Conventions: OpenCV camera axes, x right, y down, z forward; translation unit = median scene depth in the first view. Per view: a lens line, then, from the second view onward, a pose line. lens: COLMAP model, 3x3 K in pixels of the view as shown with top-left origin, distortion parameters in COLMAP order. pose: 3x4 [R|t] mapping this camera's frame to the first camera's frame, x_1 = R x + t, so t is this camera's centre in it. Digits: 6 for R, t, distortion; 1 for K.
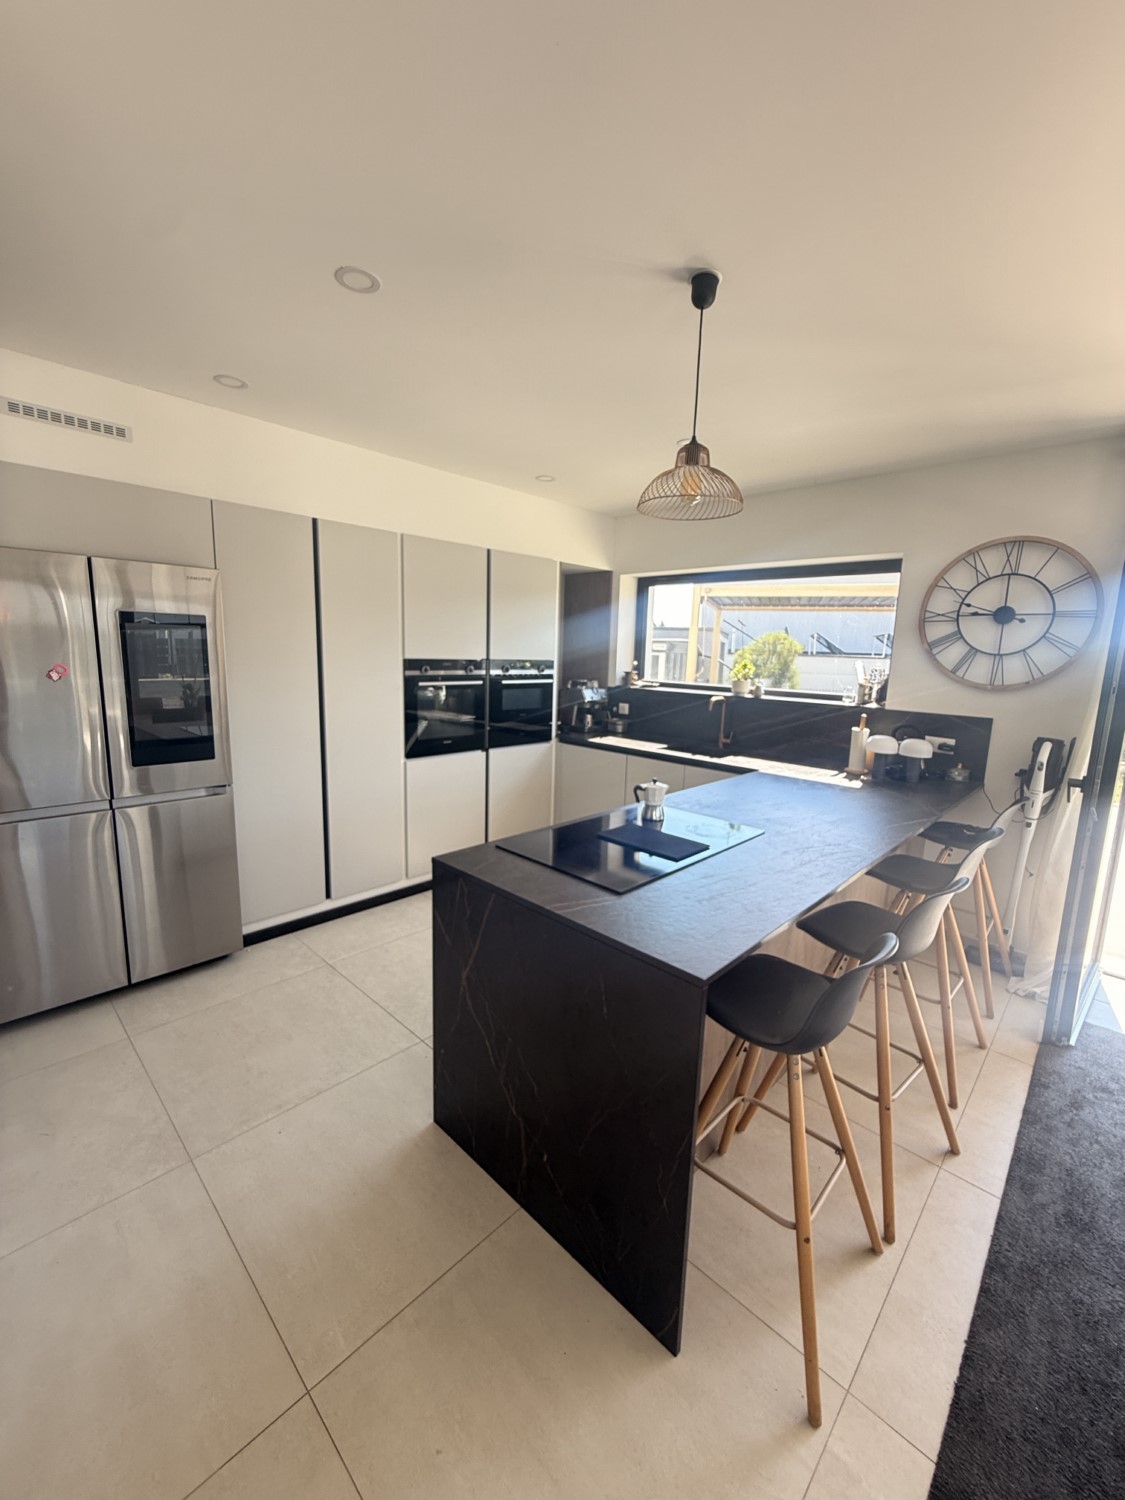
lens RADIAL K [[603.6, 0, 562.6], [0, 603.6, 750.9], [0, 0, 1]] dist [0.000337, 0.000095]
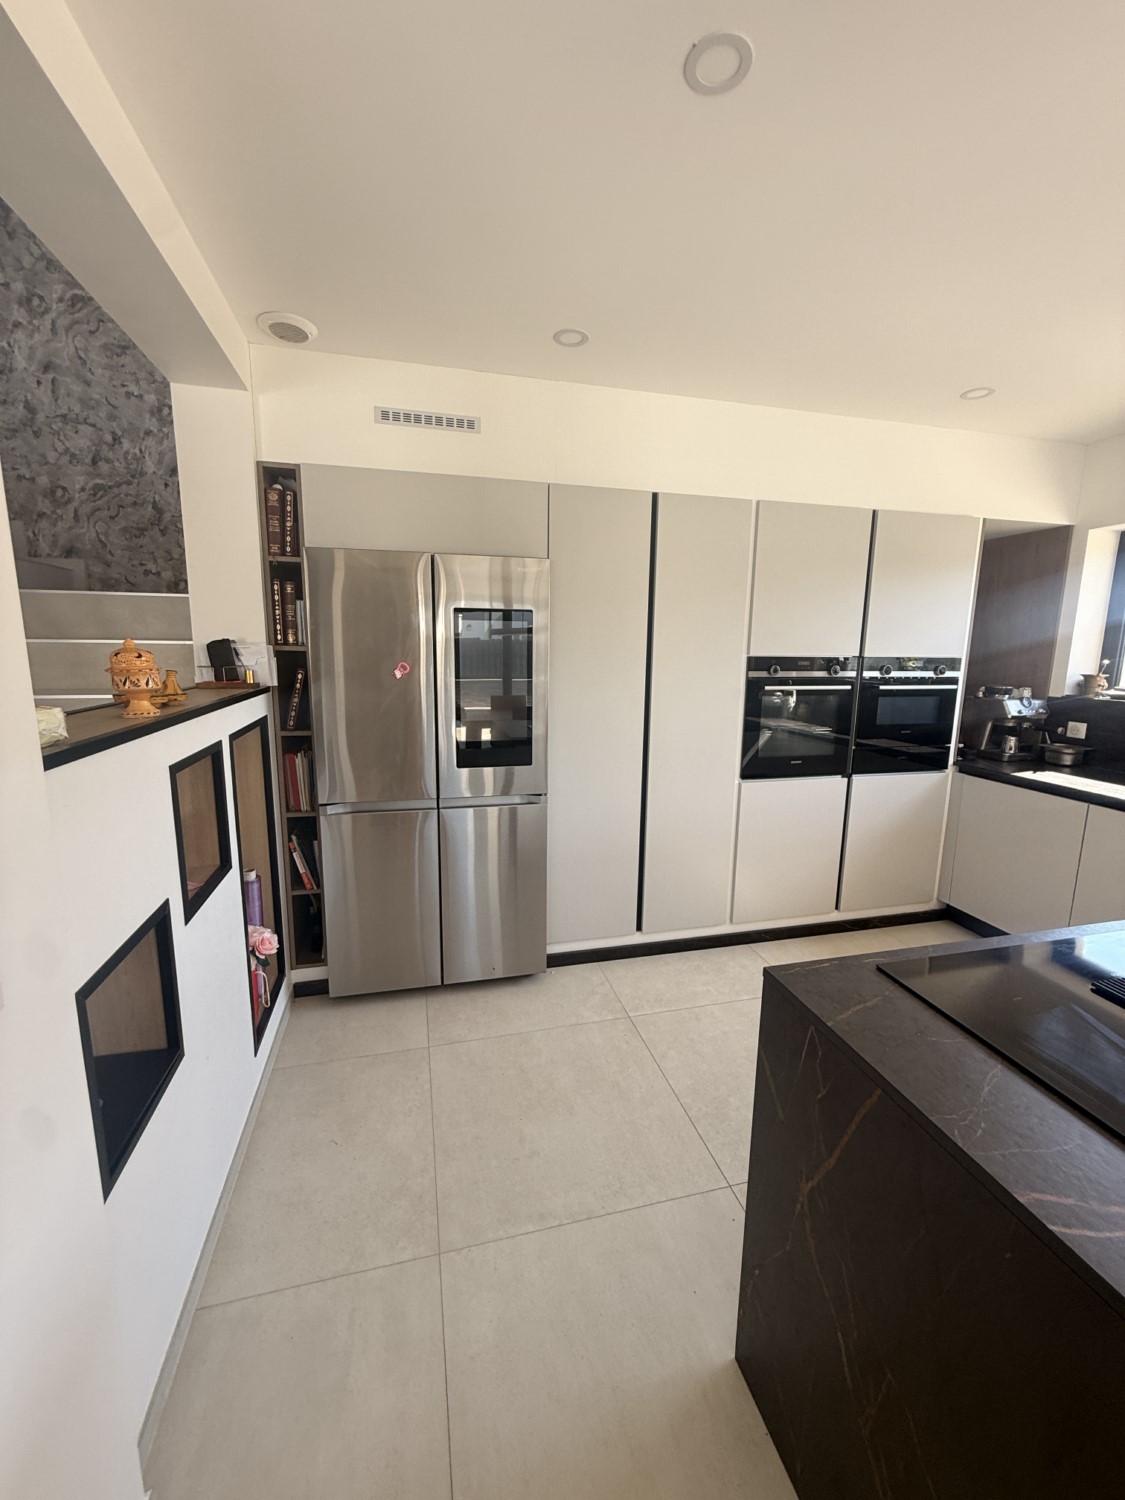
lens RADIAL K [[598.9, 0, 561.9], [0, 598.9, 749.0], [0, 0, 1]] dist [0.000395, -0.000263]
pose [[0.848673, 0.071413, -0.524075, -0.043864], [-0.075047, 0.997077, 0.014337, -0.021270], [0.523567, 0.027163, 0.851552, 0.183354]]
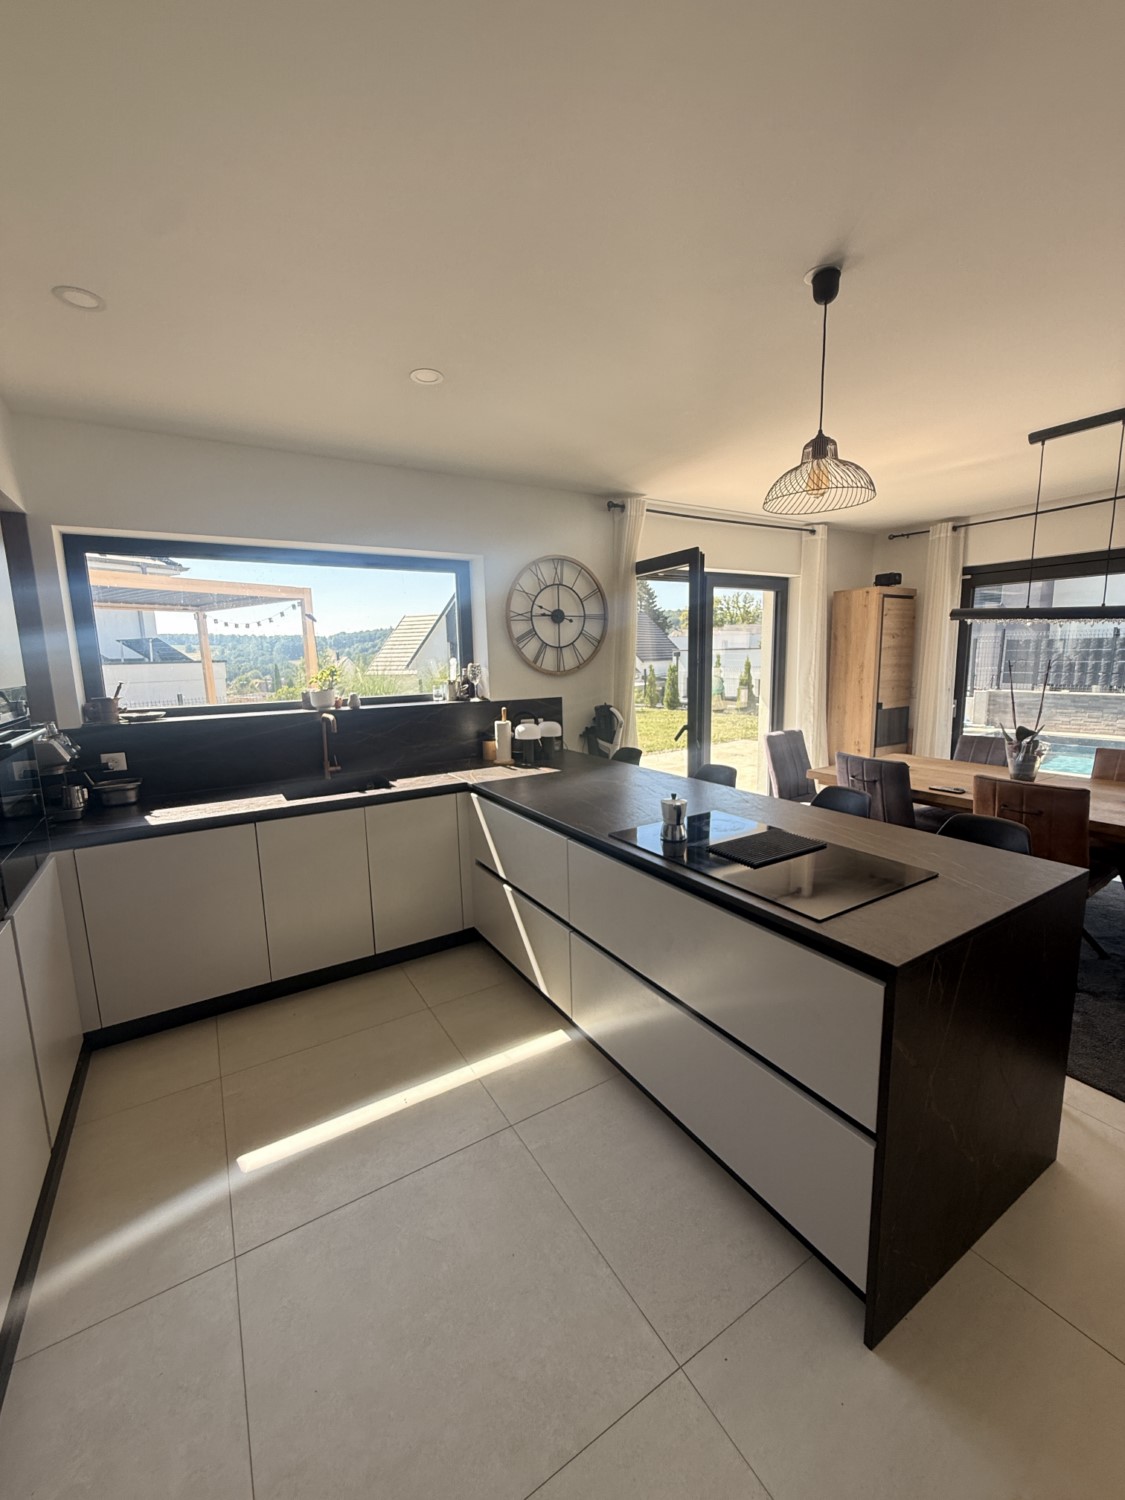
lens RADIAL K [[600.9, 0, 561.7], [0, 600.9, 749.9], [0, 0, 1]] dist [-0.000362, 0.000516]
pose [[0.250098, -0.186965, 0.949998, -0.447345], [0.190443, 0.971511, 0.141062, -0.108070], [-0.949306, 0.145641, 0.278579, 0.574658]]
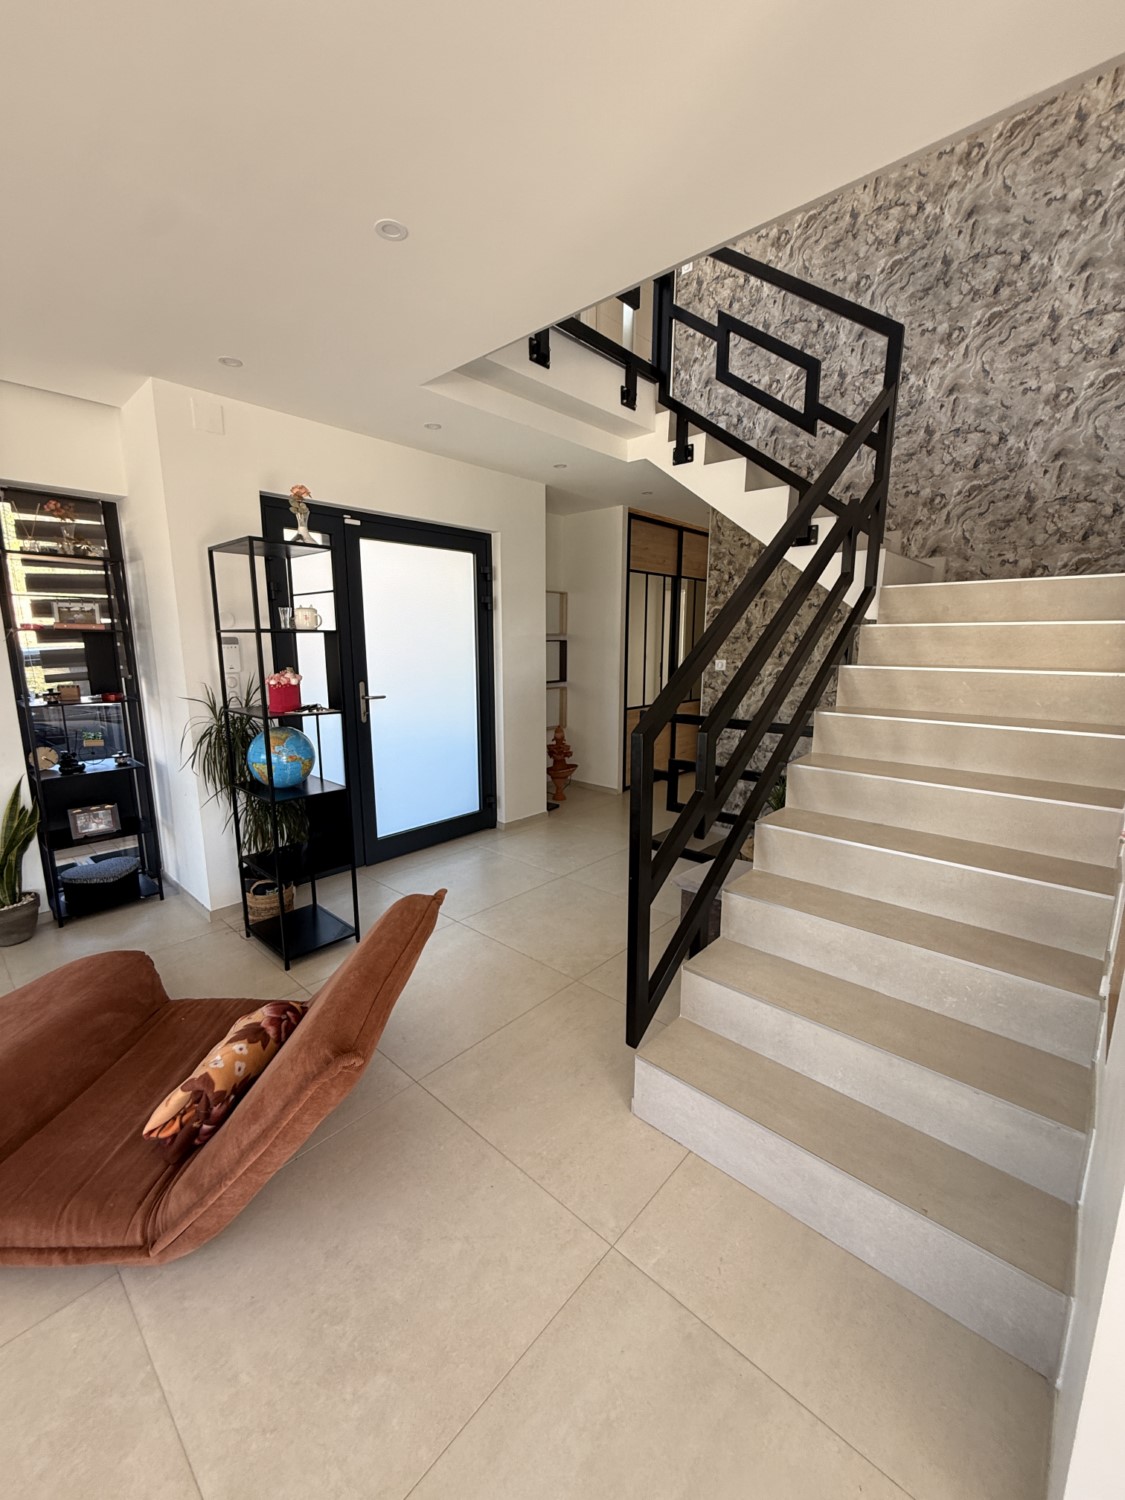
lens RADIAL K [[600.9, 0, 561.7], [0, 600.9, 749.9], [0, 0, 1]] dist [-0.000362, 0.000516]
pose [[0.031575, 0.151367, -0.987973, -0.113499], [-0.167103, 0.975353, 0.144093, 0.042270], [0.985434, 0.160543, 0.056091, -0.078260]]
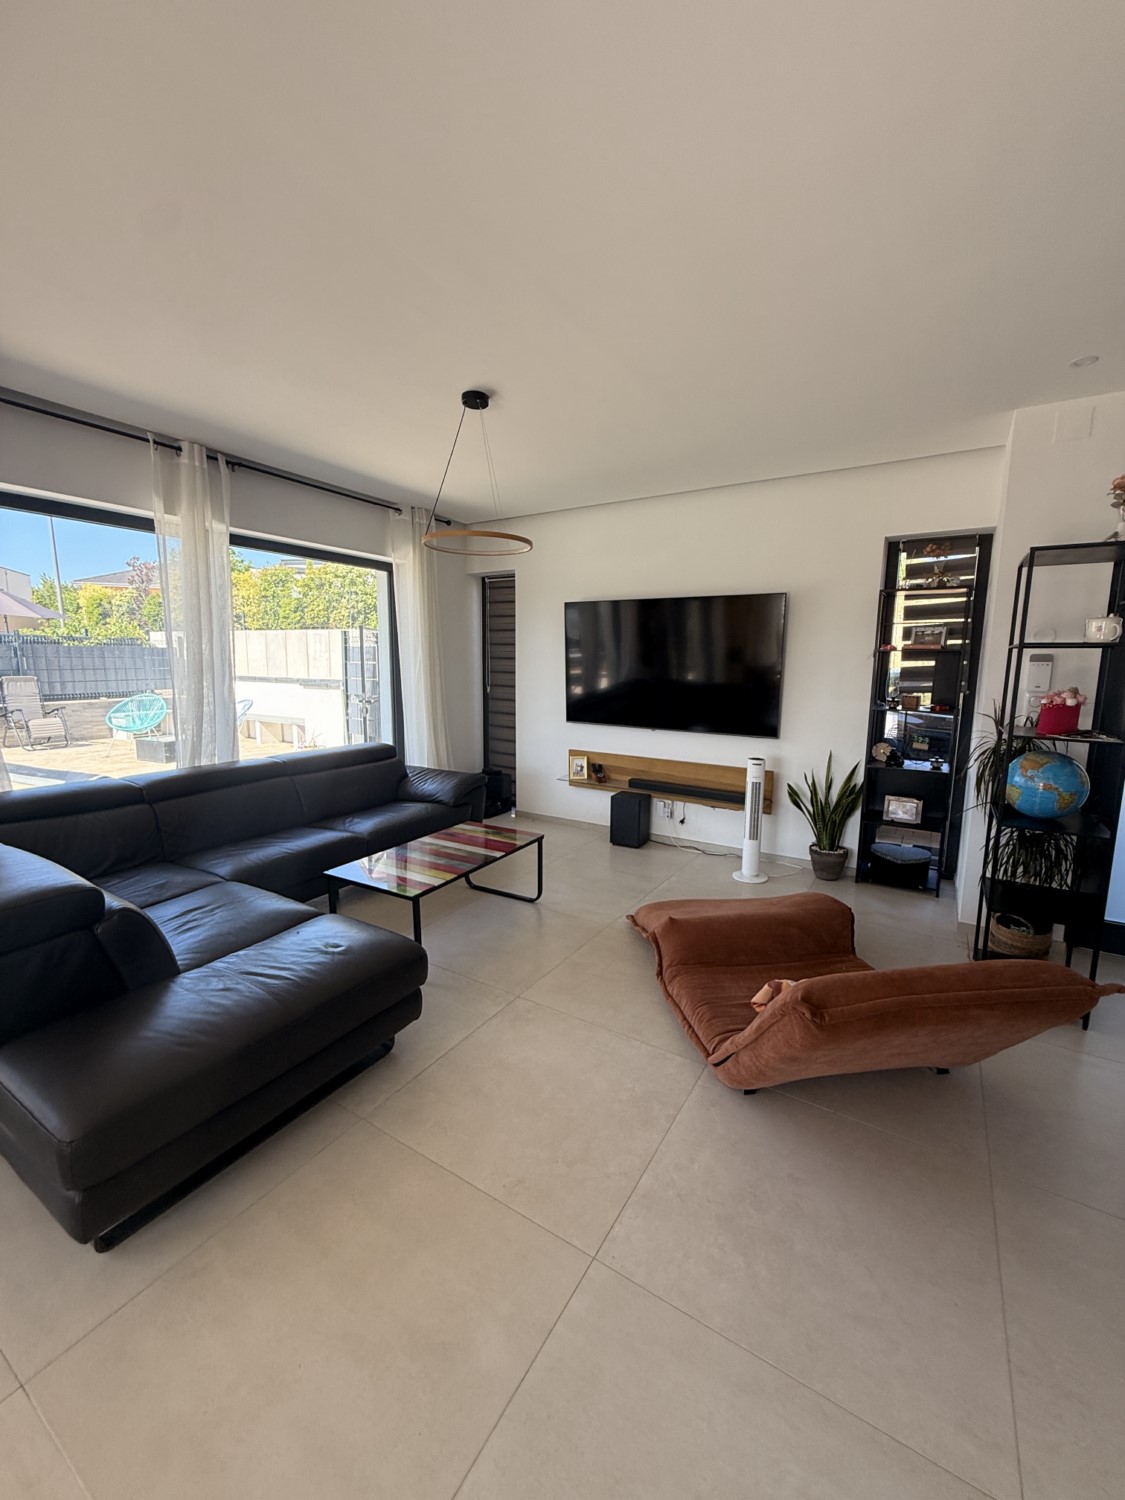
lens RADIAL K [[600.6, 0, 561.4], [0, 600.6, 749.9], [0, 0, 1]] dist [-0.000679, 0.000424]
pose [[-0.977872, -0.007846, -0.209059, -0.190159], [-0.071419, 0.951783, 0.298342, 0.016319], [0.196638, 0.306671, -0.931282, 0.137374]]
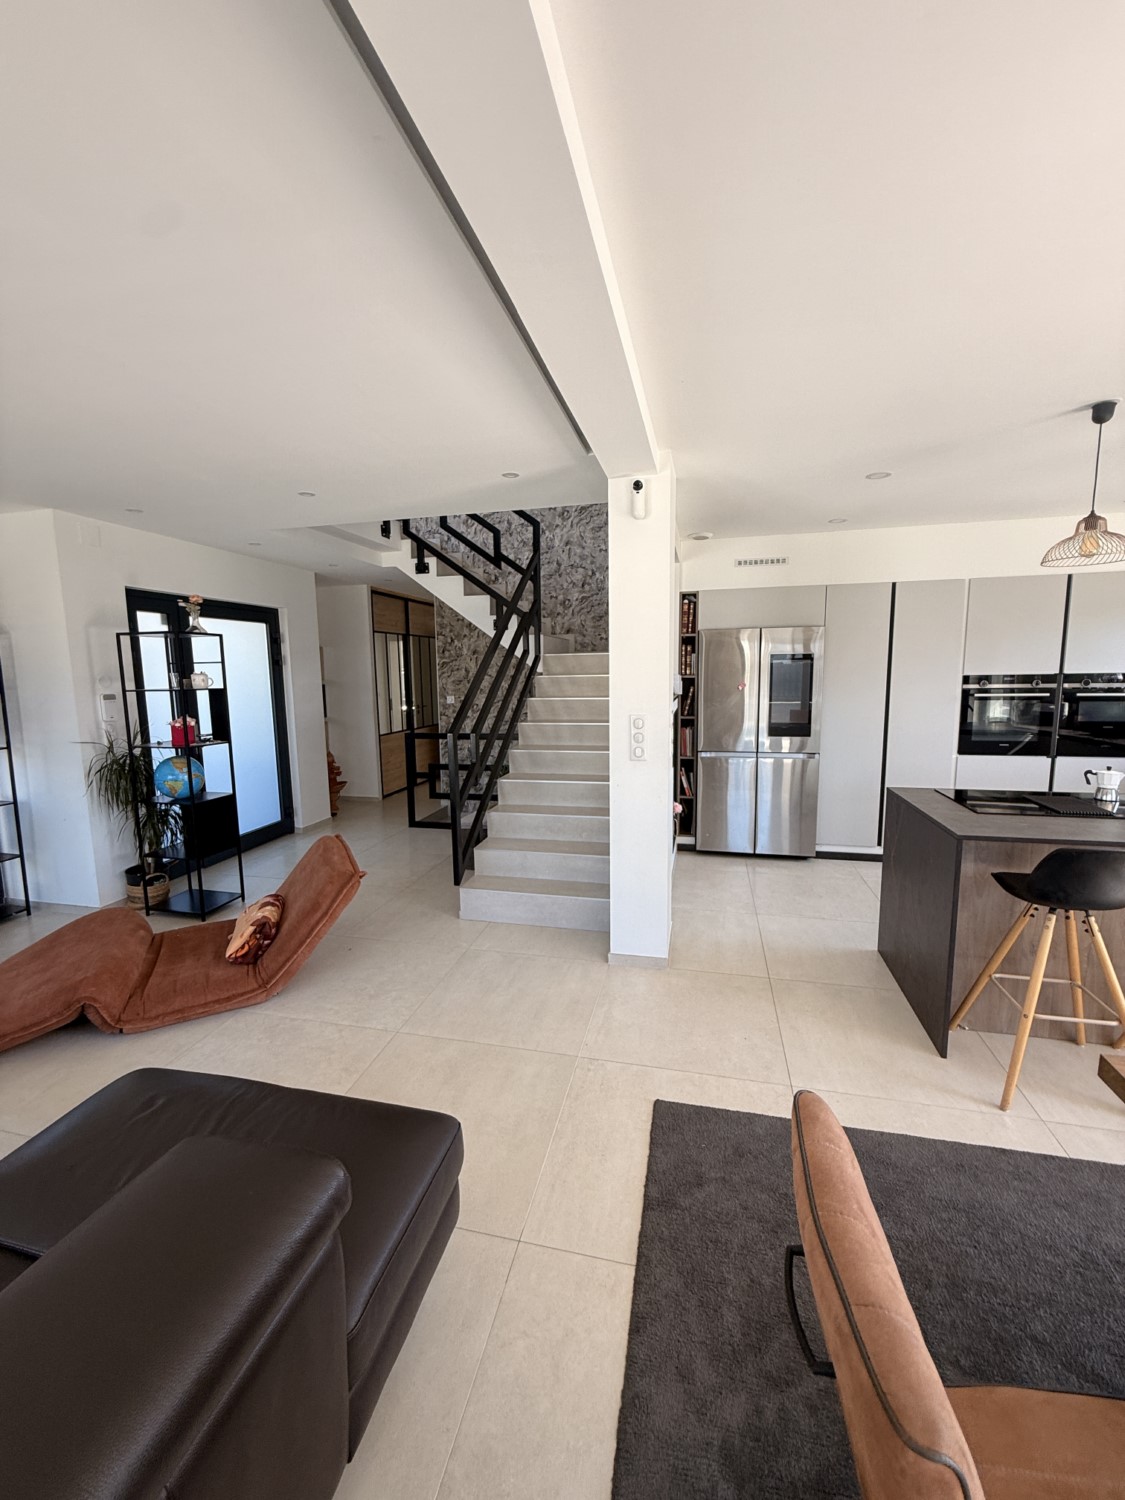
lens RADIAL K [[600.9, 0, 561.7], [0, 600.9, 749.9], [0, 0, 1]] dist [-0.000362, 0.000516]
pose [[0.505676, 0.075699, -0.859396, 0.400645], [-0.112799, 0.993393, 0.021130, 0.070912], [0.855318, 0.086254, 0.510873, -0.351344]]
